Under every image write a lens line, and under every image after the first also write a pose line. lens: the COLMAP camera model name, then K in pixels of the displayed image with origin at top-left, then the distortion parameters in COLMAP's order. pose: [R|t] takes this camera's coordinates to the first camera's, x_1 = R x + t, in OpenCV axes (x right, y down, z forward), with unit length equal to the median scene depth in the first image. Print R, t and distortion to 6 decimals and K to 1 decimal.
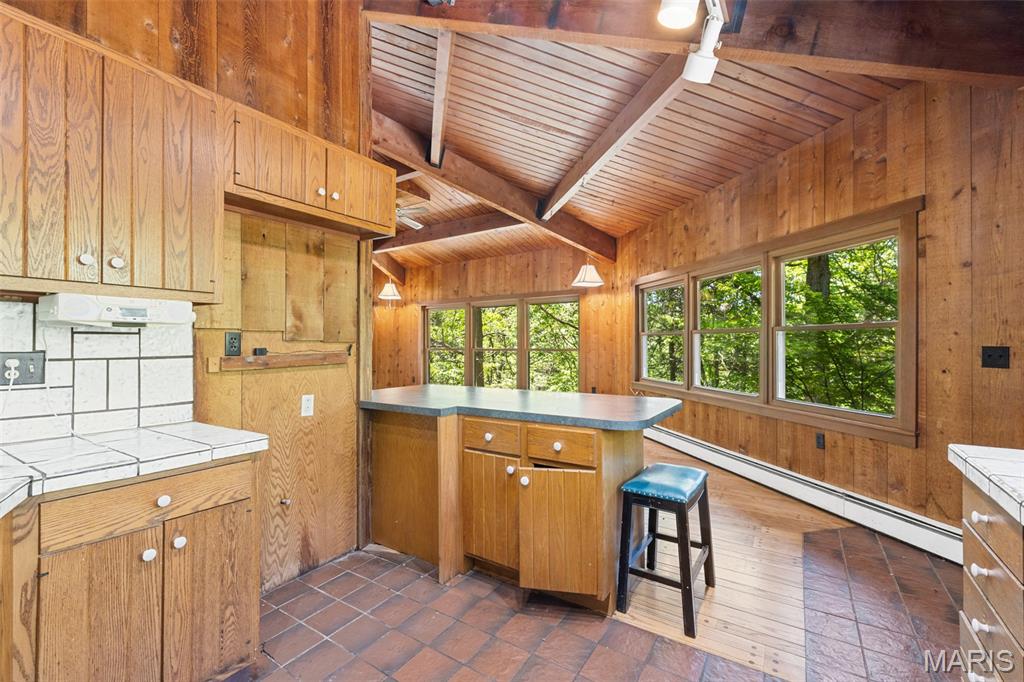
lens RADIAL K [[443.1, 0, 518.3], [0, 443.1, 342.6], [0, 0, 1]] dist [-0.001108, -0.000227]
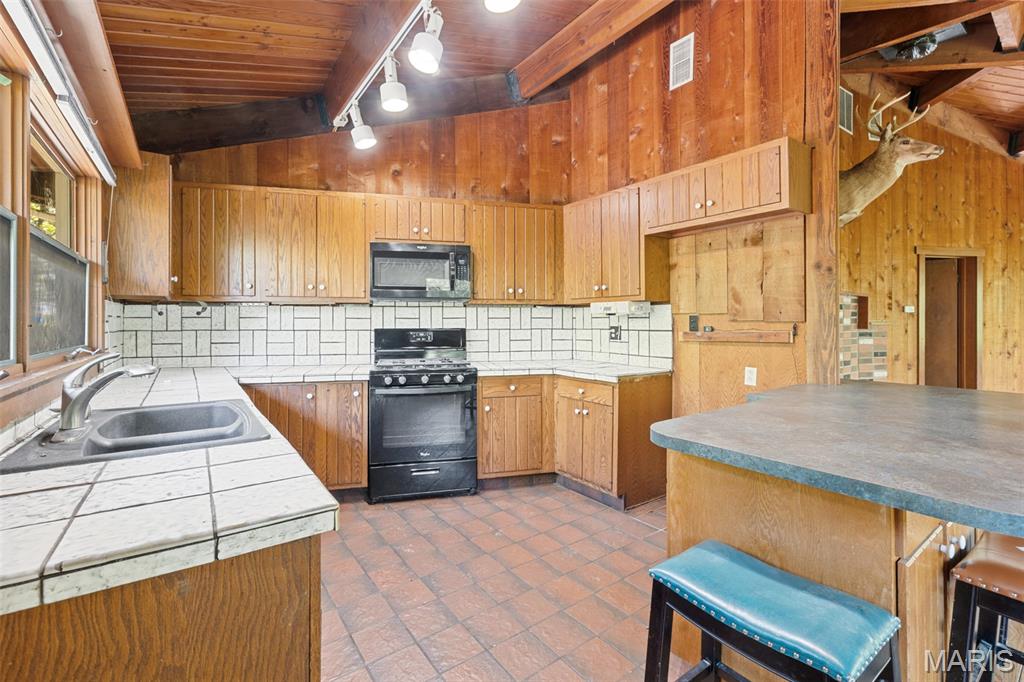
lens RADIAL K [[442.4, 0, 499.9], [0, 442.4, 323.9], [0, 0, 1]] dist [-0.000934, -0.000159]
pose [[-0.368900, 0.004725, -0.929457, 0.870815], [0.001214, 0.999989, 0.004602, -0.002310], [0.929468, 0.000569, -0.368901, 0.843802]]
